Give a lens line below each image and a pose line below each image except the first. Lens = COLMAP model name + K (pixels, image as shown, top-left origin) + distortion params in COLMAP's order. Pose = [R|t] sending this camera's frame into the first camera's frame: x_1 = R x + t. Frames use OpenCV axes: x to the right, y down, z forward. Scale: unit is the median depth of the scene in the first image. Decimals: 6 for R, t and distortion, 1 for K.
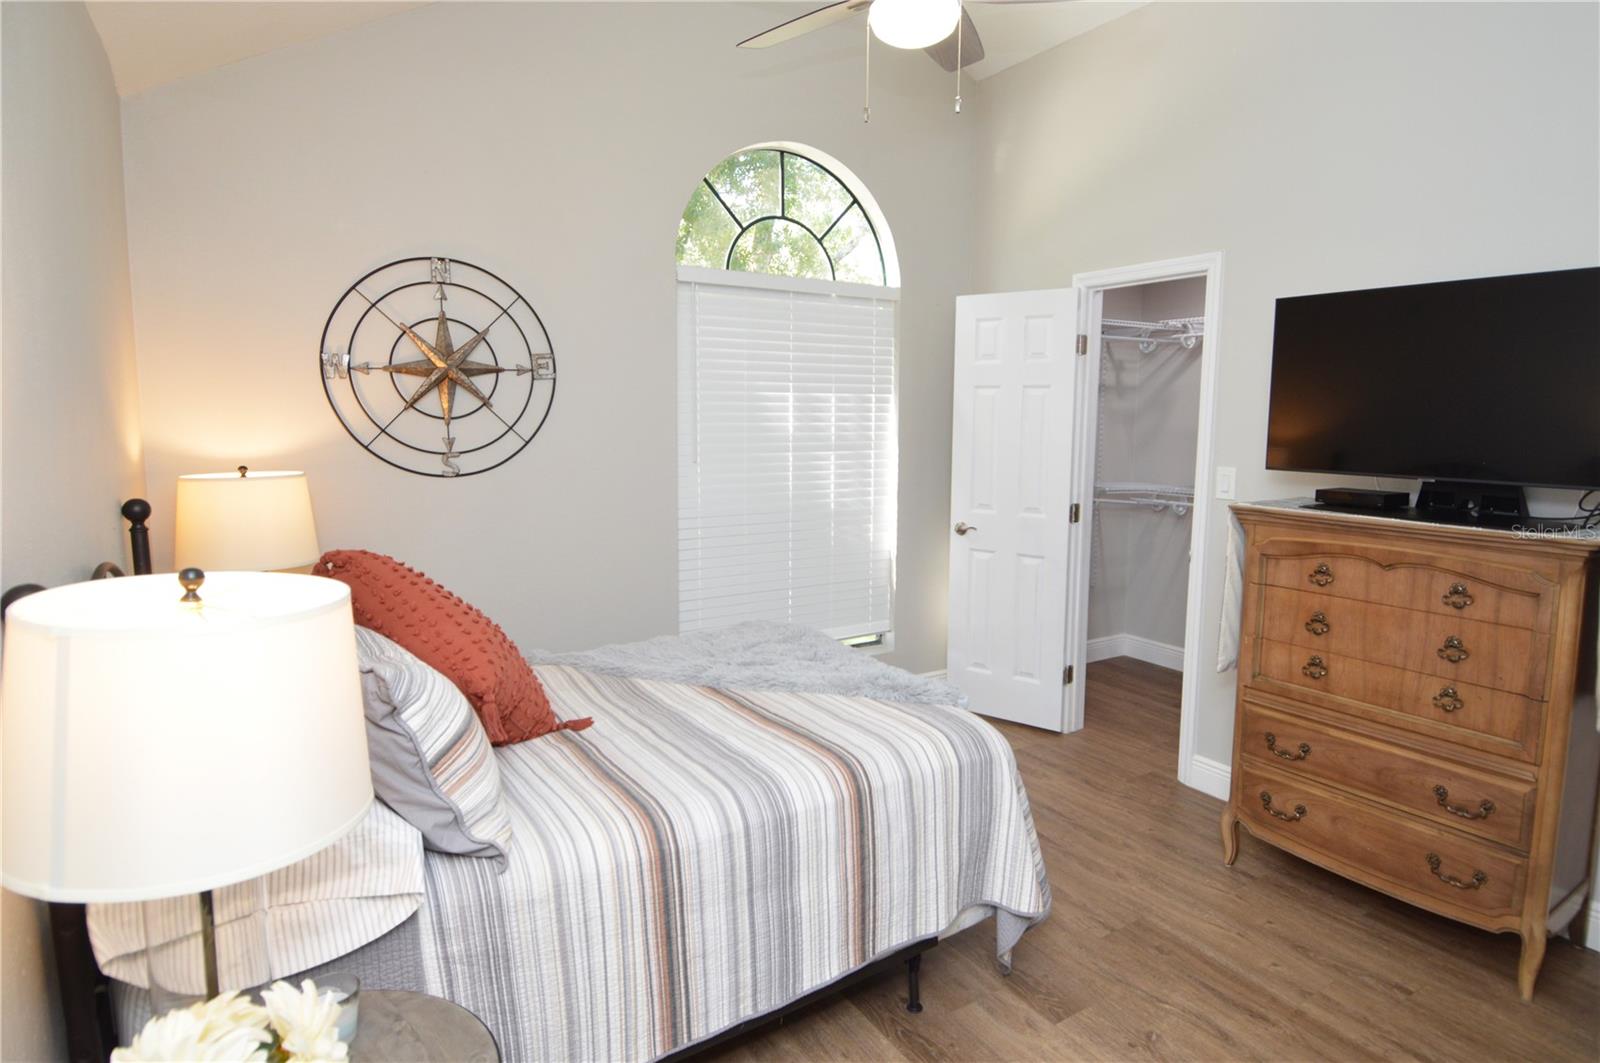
lens RADIAL K [[866.9, 0, 795.9], [0, 866.9, 527.3], [0, 0, 1]] dist [0.018154, 0.000330]
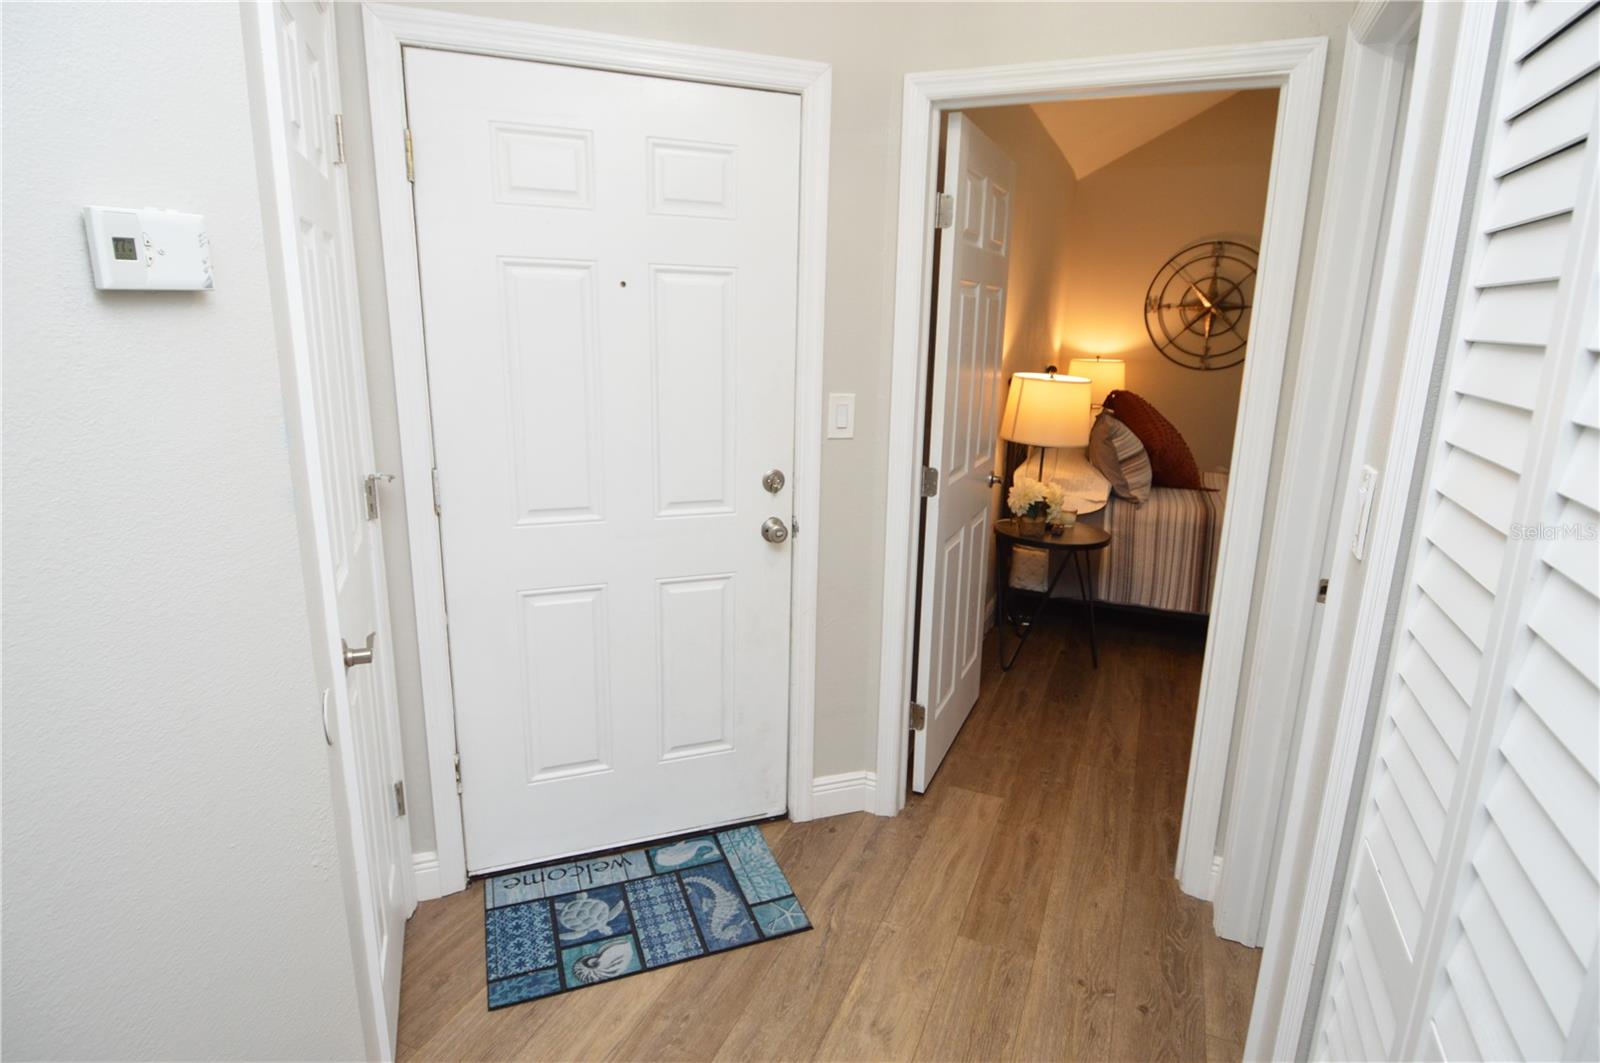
lens RADIAL K [[866.9, 0, 795.9], [0, 866.9, 527.3], [0, 0, 1]] dist [0.018154, 0.000330]
pose [[0.579540, 0.198449, -0.790412, 0.640498], [-0.132567, 0.979936, 0.148833, 0.112474], [0.804089, 0.018528, 0.594220, -0.769549]]
